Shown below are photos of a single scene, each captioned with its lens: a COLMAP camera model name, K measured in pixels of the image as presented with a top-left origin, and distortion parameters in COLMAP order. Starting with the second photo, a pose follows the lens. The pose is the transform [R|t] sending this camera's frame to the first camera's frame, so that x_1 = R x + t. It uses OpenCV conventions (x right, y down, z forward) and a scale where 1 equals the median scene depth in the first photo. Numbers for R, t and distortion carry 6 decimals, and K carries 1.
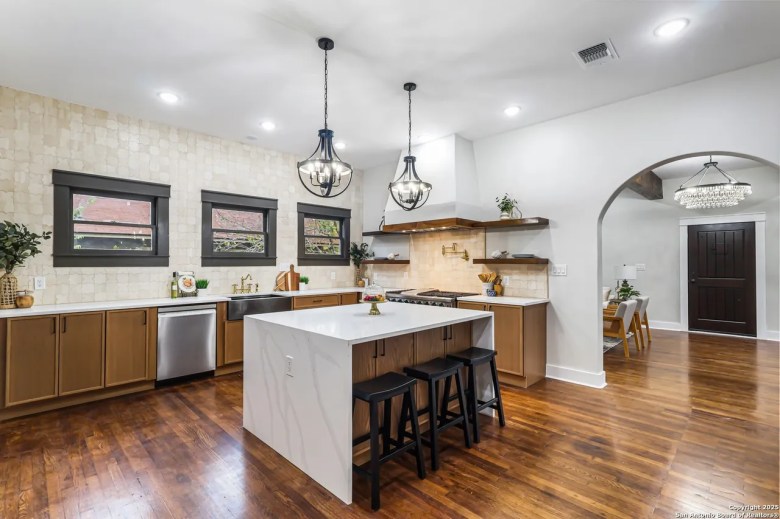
lens RADIAL K [[360.0, 0, 387.5], [0, 360.0, 258.2], [0, 0, 1]] dist [-0.003121, 0.000127]
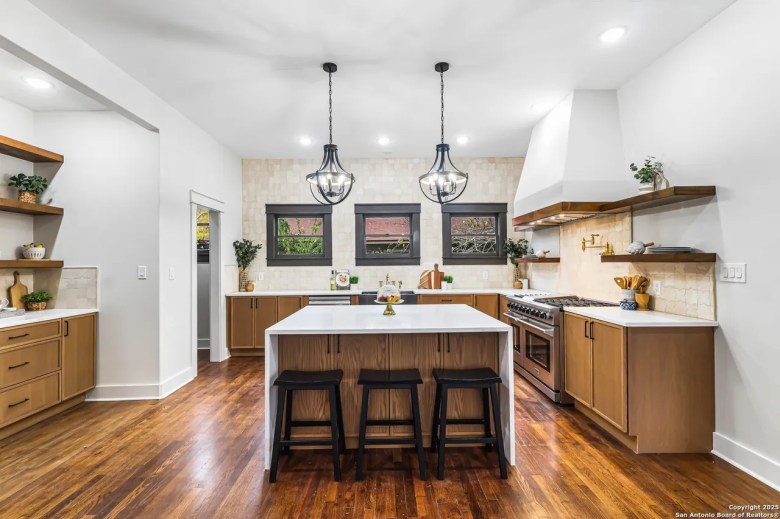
lens RADIAL K [[360.0, 0, 387.5], [0, 360.0, 258.2], [0, 0, 1]] dist [-0.003121, 0.000127]
pose [[0.716909, -0.014291, -0.697020, 0.439799], [0.017982, 0.999836, -0.002005, 0.001268], [0.696935, -0.011096, 0.717049, 0.191672]]
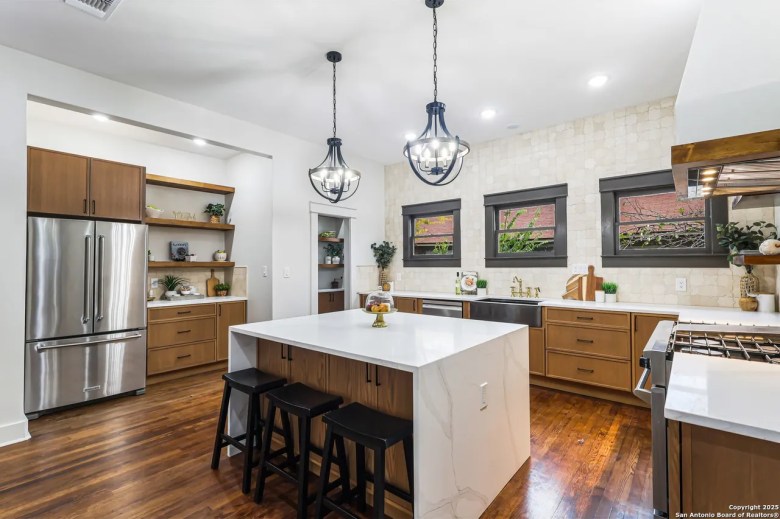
lens RADIAL K [[360.0, 0, 387.5], [0, 360.0, 258.2], [0, 0, 1]] dist [-0.003121, 0.000127]
pose [[0.086252, -0.018163, -0.996108, 0.531830], [0.019711, 0.999669, -0.016521, 0.008036], [0.996078, -0.018209, 0.086581, 0.637205]]
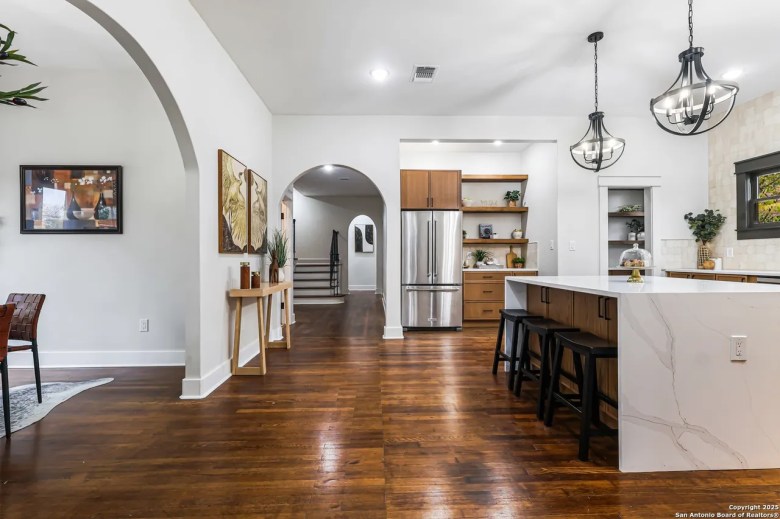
lens RADIAL K [[360.0, 0, 387.5], [0, 360.0, 258.2], [0, 0, 1]] dist [-0.003121, 0.000127]
pose [[-0.683660, 0.006373, -0.729773, 0.676468], [0.016477, 0.999842, -0.006705, 0.062538], [0.729615, -0.016608, -0.683657, 0.777281]]
